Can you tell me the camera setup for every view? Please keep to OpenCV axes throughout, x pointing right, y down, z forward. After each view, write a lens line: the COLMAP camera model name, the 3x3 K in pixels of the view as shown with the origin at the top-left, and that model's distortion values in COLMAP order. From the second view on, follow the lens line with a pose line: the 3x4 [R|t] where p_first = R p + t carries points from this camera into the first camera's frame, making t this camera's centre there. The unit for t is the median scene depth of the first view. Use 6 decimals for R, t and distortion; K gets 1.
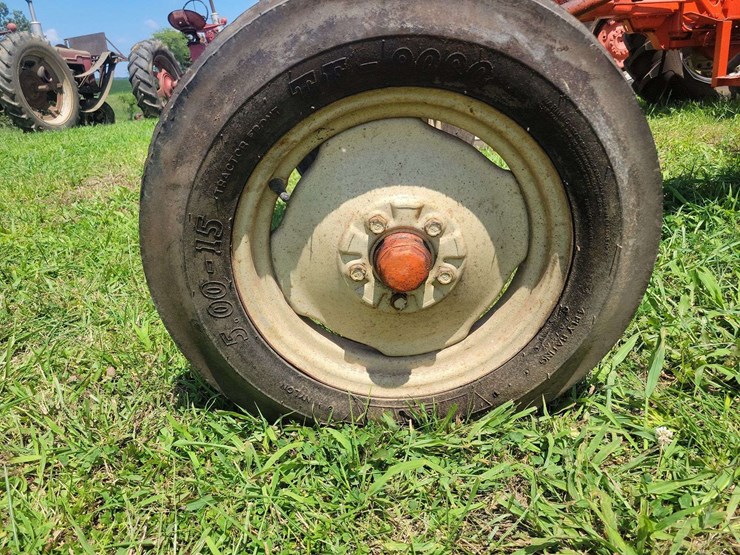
lens RADIAL K [[574.8, 0, 380.1], [0, 574.8, 267.3], [0, 0, 1]] dist [0.013762, 0.001224]
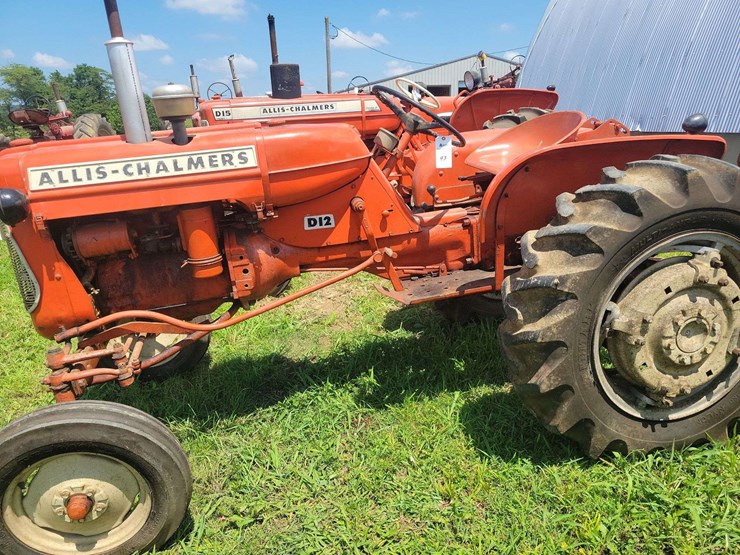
lens RADIAL K [[561.4, 0, 373.4], [0, 561.4, 274.0], [0, 0, 1]] dist [0.055031, -0.039619]
pose [[0.979768, -0.059466, 0.191099, 0.852469], [0.066927, 0.997218, -0.032820, -0.824433], [-0.188615, 0.044946, 0.981022, -1.677058]]
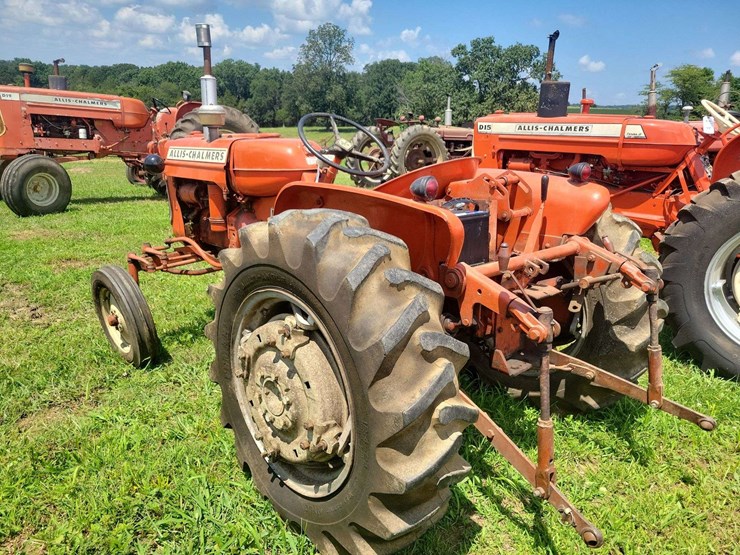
lens RADIAL K [[561.4, 0, 373.4], [0, 561.4, 274.0], [0, 0, 1]] dist [0.055031, -0.039619]
pose [[0.671385, 0.261629, -0.693392, 4.536741], [-0.285066, 0.954799, 0.084244, -1.360388], [0.684090, 0.141102, 0.715619, -0.939763]]
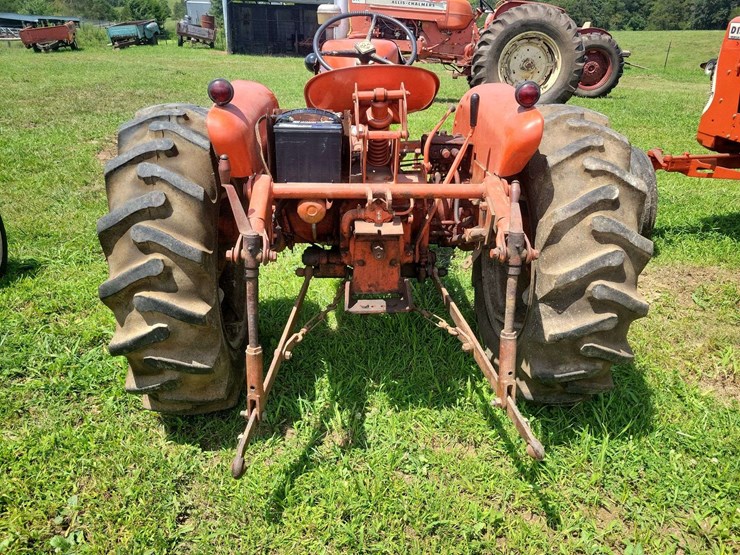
lens RADIAL K [[561.4, 0, 373.4], [0, 561.4, 274.0], [0, 0, 1]] dist [0.055031, -0.039619]
pose [[0.051225, 0.470571, -0.880874, 5.367865], [-0.332367, 0.839785, 0.429293, -2.110020], [0.941758, 0.270783, 0.199420, 1.081039]]
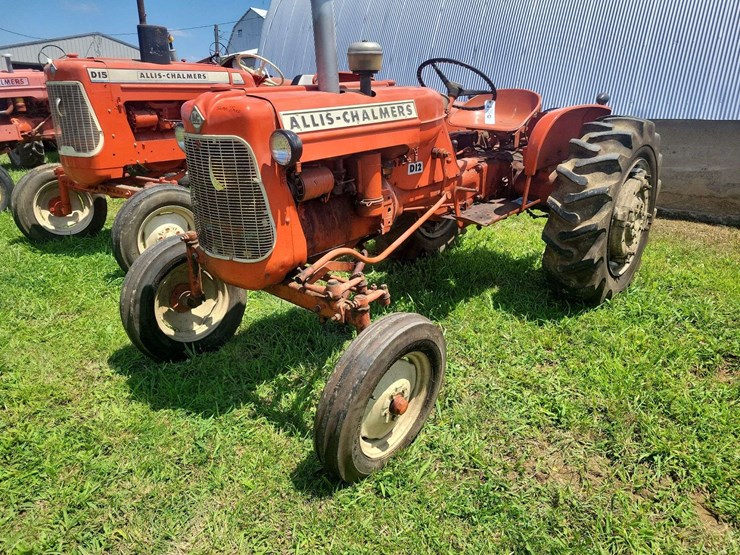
lens RADIAL K [[561.7, 0, 385.4], [0, 561.7, 278.8], [0, 0, 1]] dist [0.058440, -0.036290]
pose [[0.648422, -0.194941, 0.735898, -1.914998], [0.205919, 0.975536, 0.076980, -0.837879], [-0.732902, 0.101620, 0.672702, -0.917859]]
